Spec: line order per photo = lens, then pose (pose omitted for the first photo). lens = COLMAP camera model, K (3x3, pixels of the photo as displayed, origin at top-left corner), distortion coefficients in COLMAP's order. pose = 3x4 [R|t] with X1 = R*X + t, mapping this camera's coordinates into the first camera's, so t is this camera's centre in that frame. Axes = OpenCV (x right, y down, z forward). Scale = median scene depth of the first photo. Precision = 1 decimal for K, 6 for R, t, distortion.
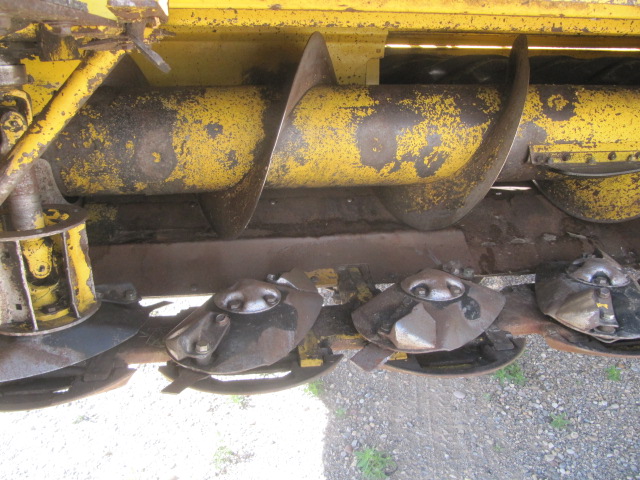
lens RADIAL K [[527.7, 0, 320.0], [0, 527.7, 240.0], [0, 0, 1]] dist [-0.050751, 0.022486]
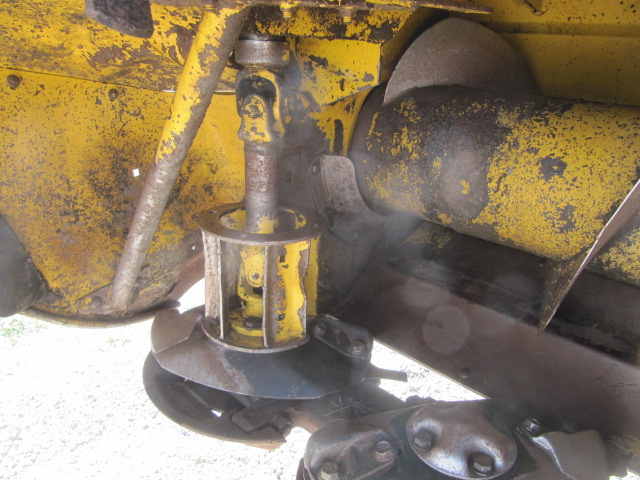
lens RADIAL K [[527.7, 0, 320.0], [0, 527.7, 240.0], [0, 0, 1]] dist [-0.050751, 0.022486]
pose [[0.587626, 0.303964, -0.749867, 0.137494], [-0.318791, 0.938768, 0.130718, -0.121697], [0.743685, 0.162238, 0.648546, 0.398055]]
